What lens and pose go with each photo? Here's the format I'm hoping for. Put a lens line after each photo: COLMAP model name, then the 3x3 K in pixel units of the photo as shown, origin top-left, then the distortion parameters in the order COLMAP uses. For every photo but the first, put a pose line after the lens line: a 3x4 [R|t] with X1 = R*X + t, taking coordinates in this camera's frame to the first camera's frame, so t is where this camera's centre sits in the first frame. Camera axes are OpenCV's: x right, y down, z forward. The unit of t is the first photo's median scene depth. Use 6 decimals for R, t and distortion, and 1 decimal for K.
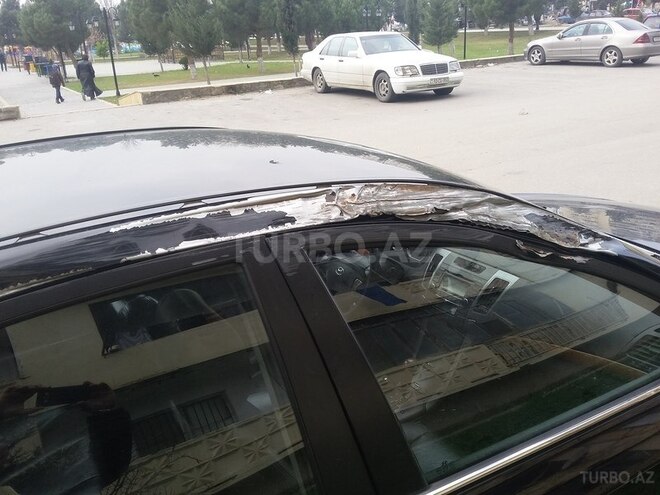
lens RADIAL K [[602.8, 0, 330.0], [0, 602.8, 247.5], [0, 0, 1]] dist [0.104820, -0.212237]
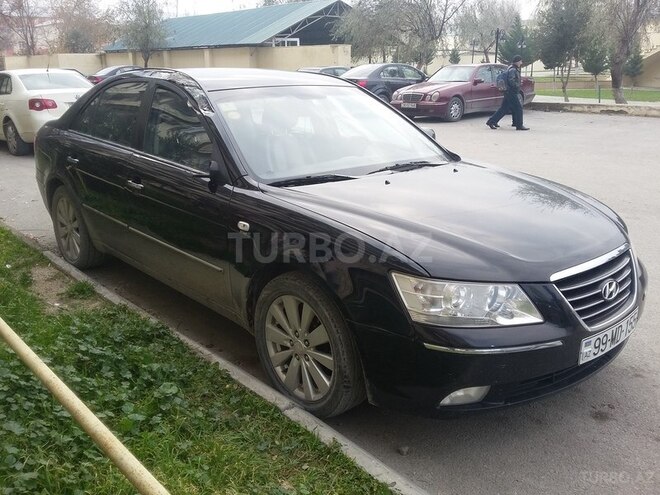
lens RADIAL K [[602.8, 0, 330.0], [0, 602.8, 247.5], [0, 0, 1]] dist [0.104820, -0.212237]
pose [[0.183334, 0.348617, -0.919160, 3.657355], [-0.314036, 0.906785, 0.281286, -0.436973], [0.931542, 0.237080, 0.275723, 1.037709]]
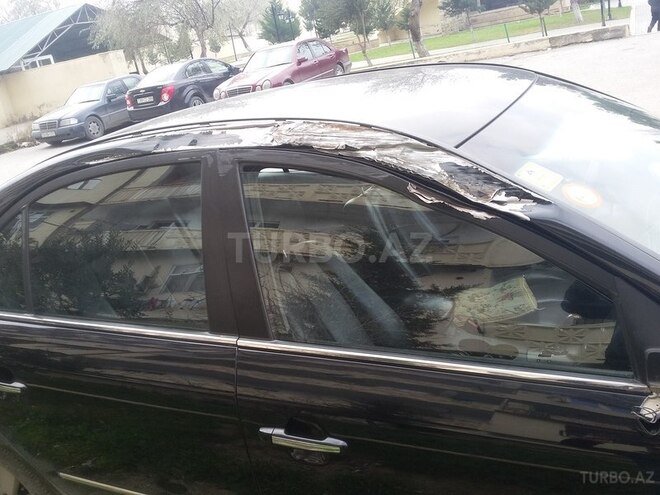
lens RADIAL K [[602.8, 0, 330.0], [0, 602.8, 247.5], [0, 0, 1]] dist [0.104820, -0.212237]
pose [[0.558114, 0.249272, -0.791437, 1.180844], [-0.114748, 0.967831, 0.223910, -0.135322], [0.821792, -0.034152, 0.568763, 0.256797]]
